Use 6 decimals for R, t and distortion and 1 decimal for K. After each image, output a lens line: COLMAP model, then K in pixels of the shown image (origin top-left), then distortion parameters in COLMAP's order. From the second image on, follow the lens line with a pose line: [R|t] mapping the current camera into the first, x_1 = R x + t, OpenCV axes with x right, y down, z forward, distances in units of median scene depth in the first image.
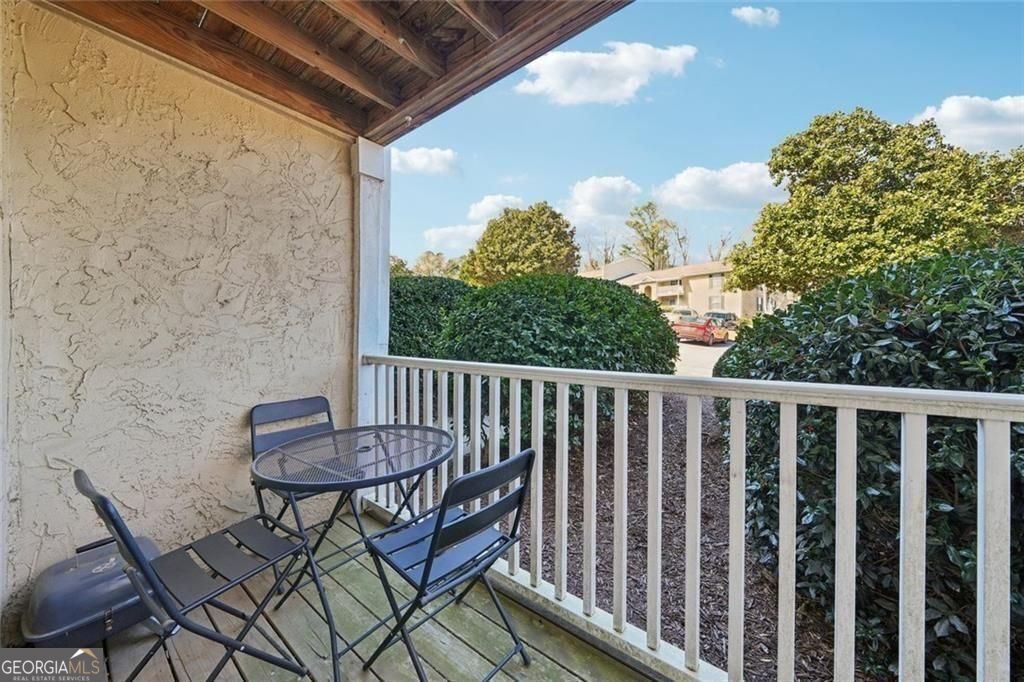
lens RADIAL K [[355.7, 0, 508.9], [0, 355.7, 335.4], [0, 0, 1]] dist [0.000337, -0.000007]
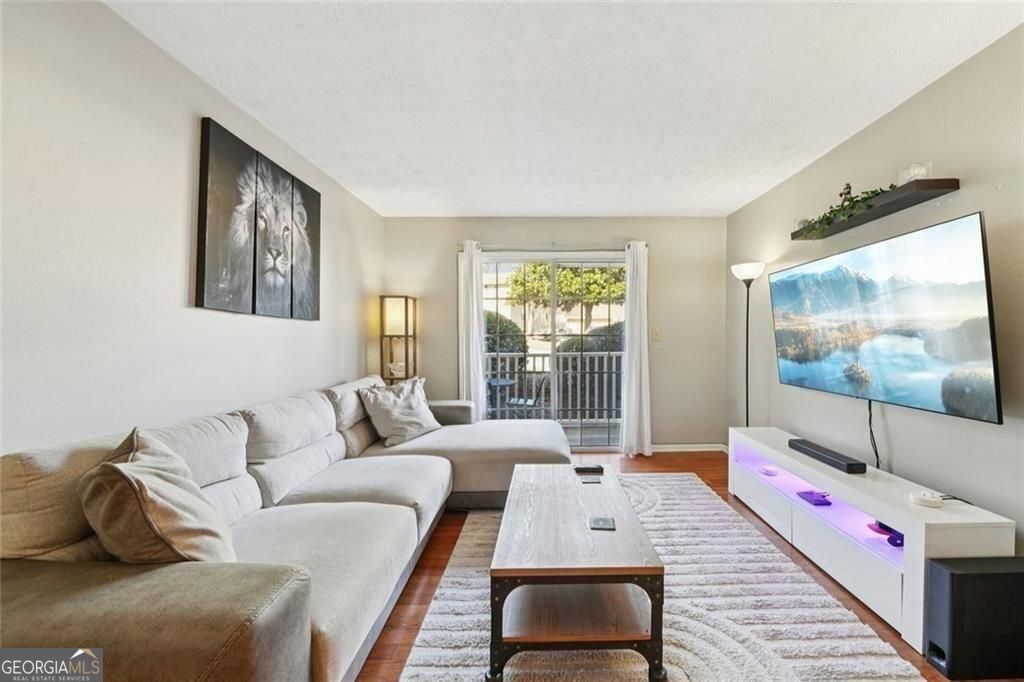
lens RADIAL K [[395.5, 0, 516.5], [0, 395.5, 340.9], [0, 0, 1]] dist [0.002465, 0.000148]
pose [[0.824752, -0.001889, 0.565491, -0.187935], [0.004982, 0.999980, -0.003925, -0.002518], [-0.565473, 0.006055, 0.824745, -0.178135]]
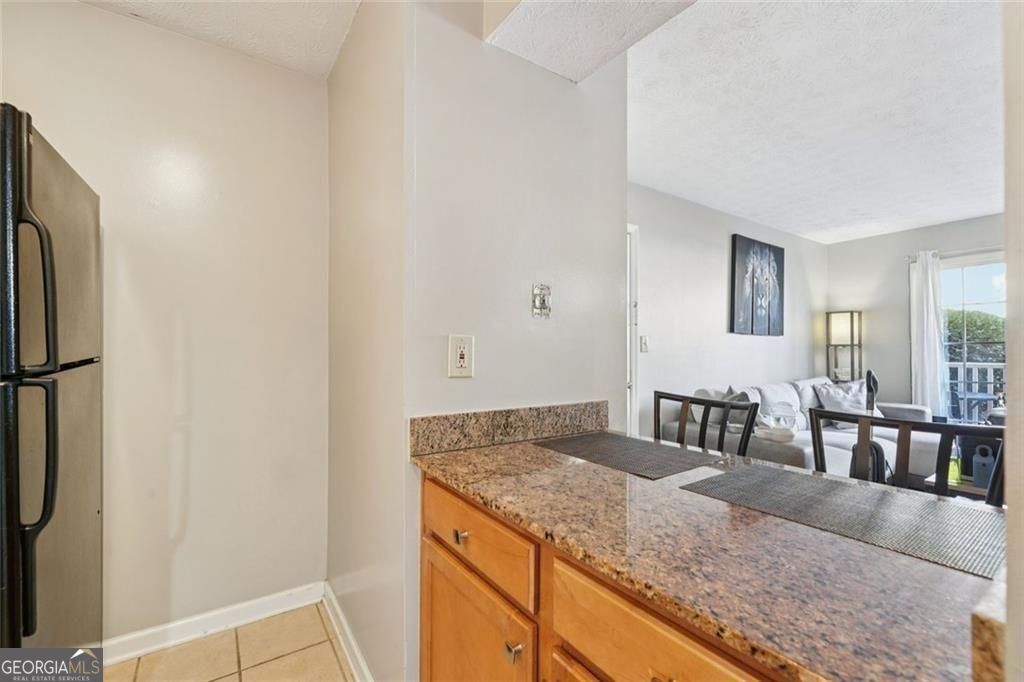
lens RADIAL K [[439.4, 0, 518.6], [0, 439.4, 347.9], [0, 0, 1]] dist [-0.016453, -0.000217]
pose [[0.957165, -0.004867, -0.289502, -0.661922], [0.002664, 0.999964, -0.008006, -0.005909], [0.289531, 0.006892, 0.957144, -1.255879]]
